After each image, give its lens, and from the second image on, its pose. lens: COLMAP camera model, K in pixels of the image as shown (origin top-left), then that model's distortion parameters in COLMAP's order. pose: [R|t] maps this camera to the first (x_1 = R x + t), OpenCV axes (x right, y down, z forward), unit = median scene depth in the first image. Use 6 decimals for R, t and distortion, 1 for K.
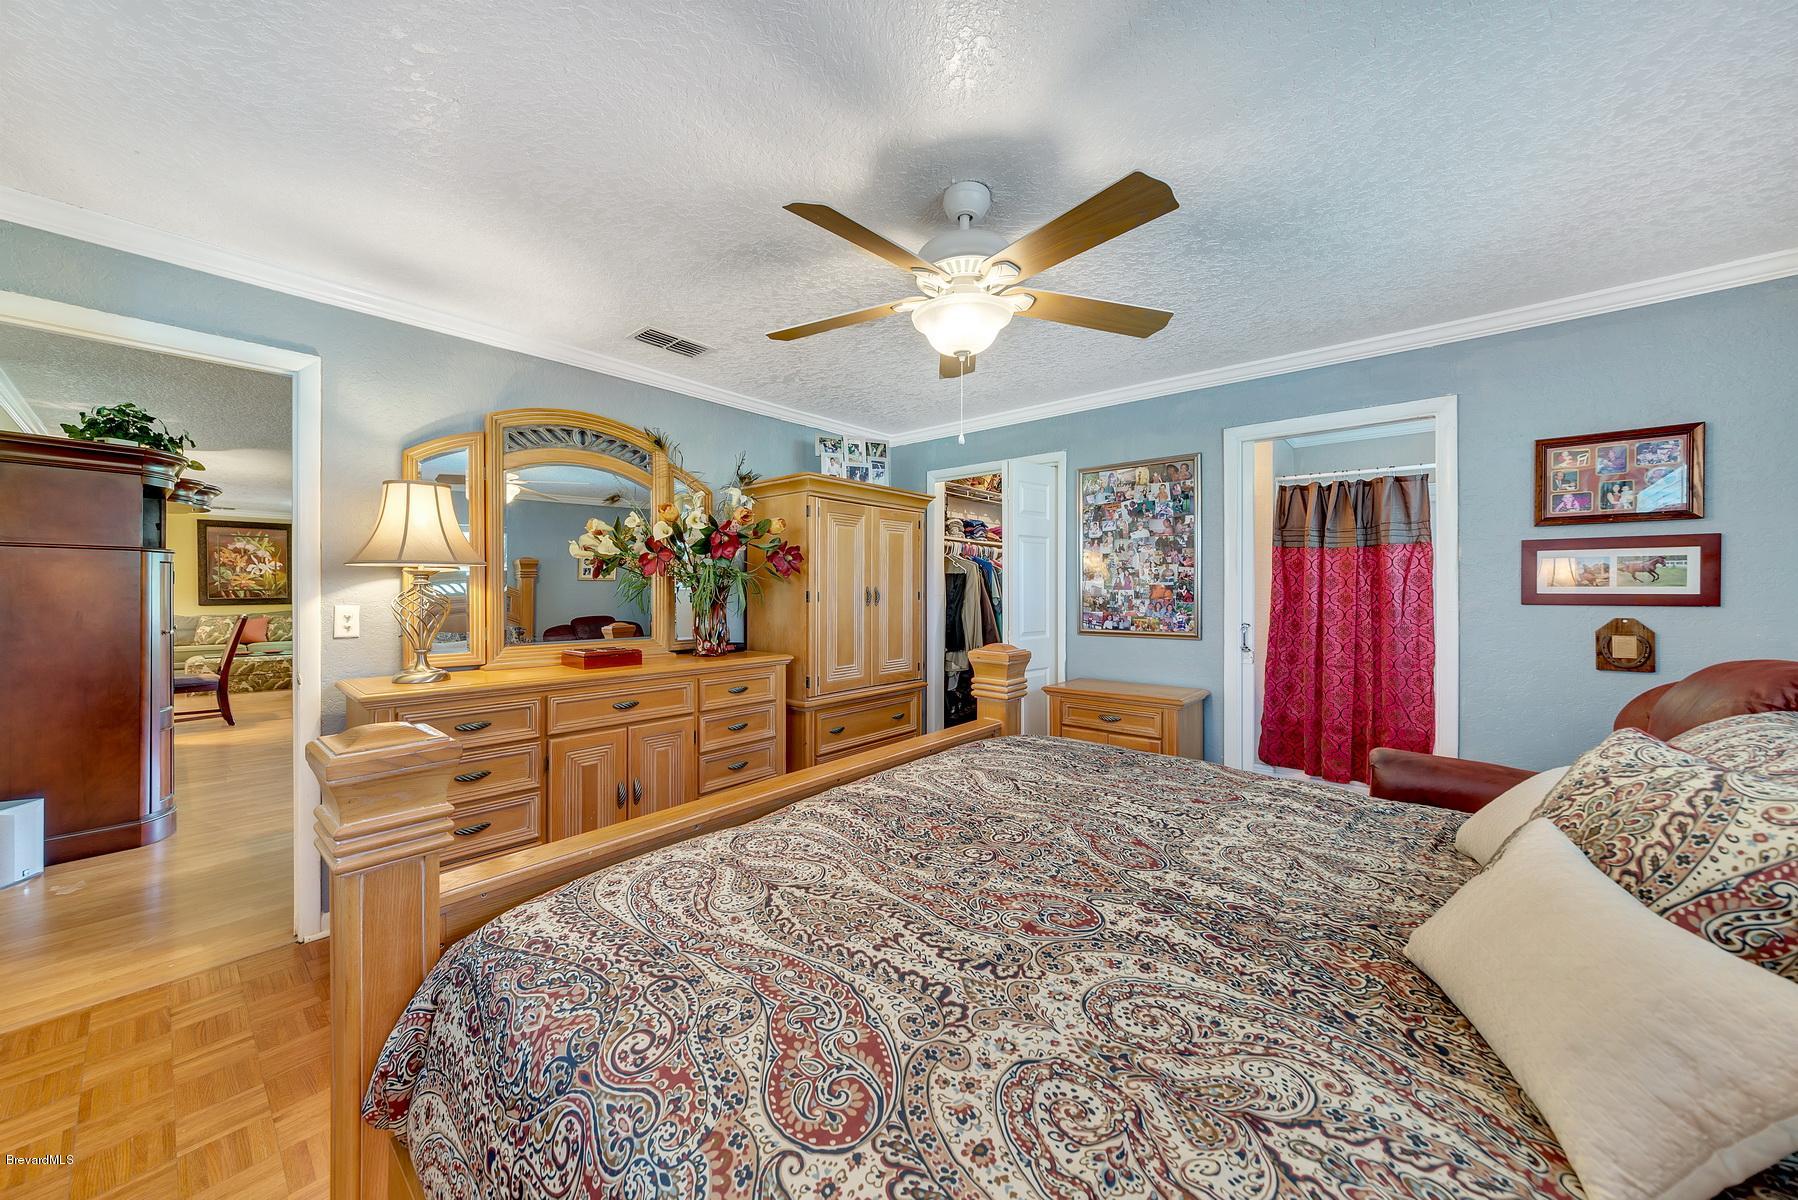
lens RADIAL K [[642.8, 0, 863.3], [0, 642.8, 592.1], [0, 0, 1]] dist [0.000600, 0.000074]
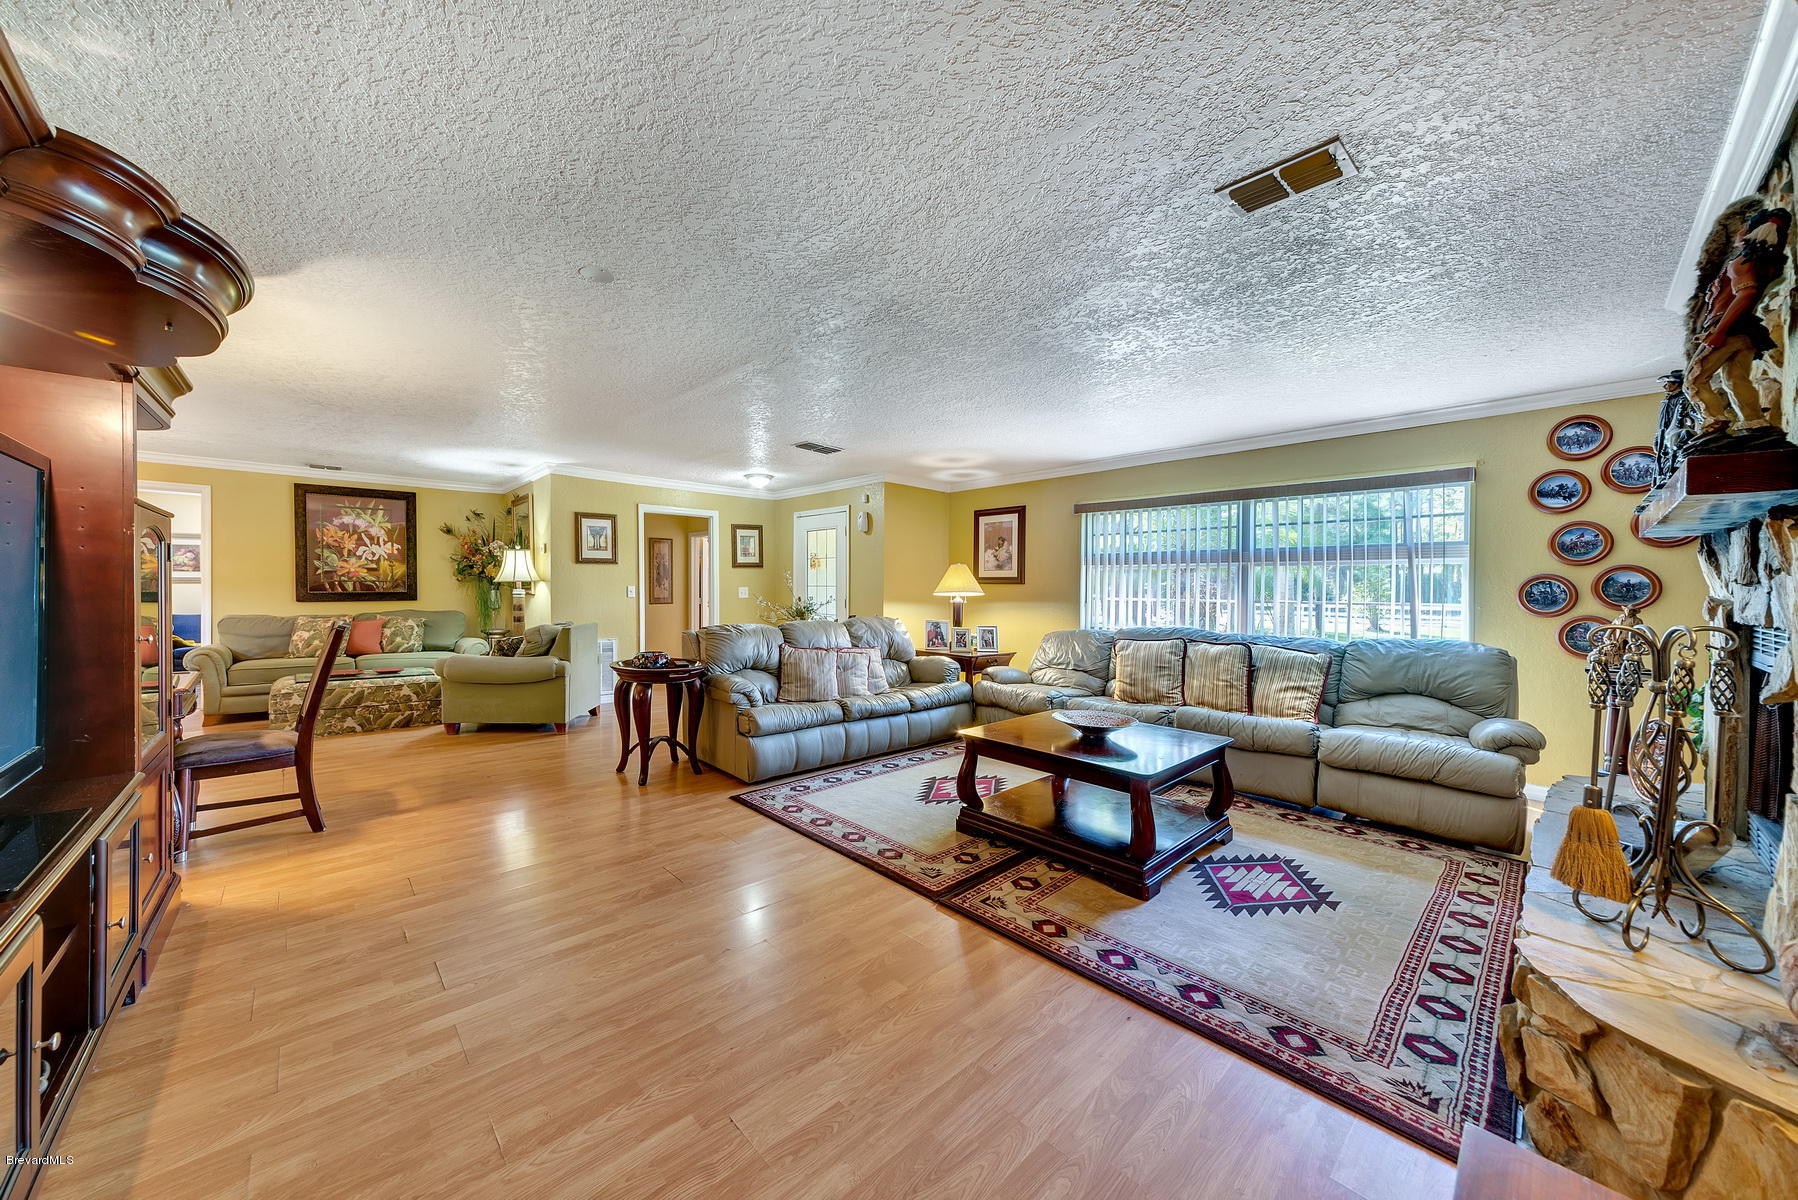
lens RADIAL K [[642.8, 0, 863.3], [0, 642.8, 592.1], [0, 0, 1]] dist [0.000600, 0.000074]
pose [[0.994175, 0.006004, -0.107613, -0.307976], [-0.005291, 0.999962, 0.006911, 0.001292], [0.107650, -0.006301, 0.994169, 0.336372]]
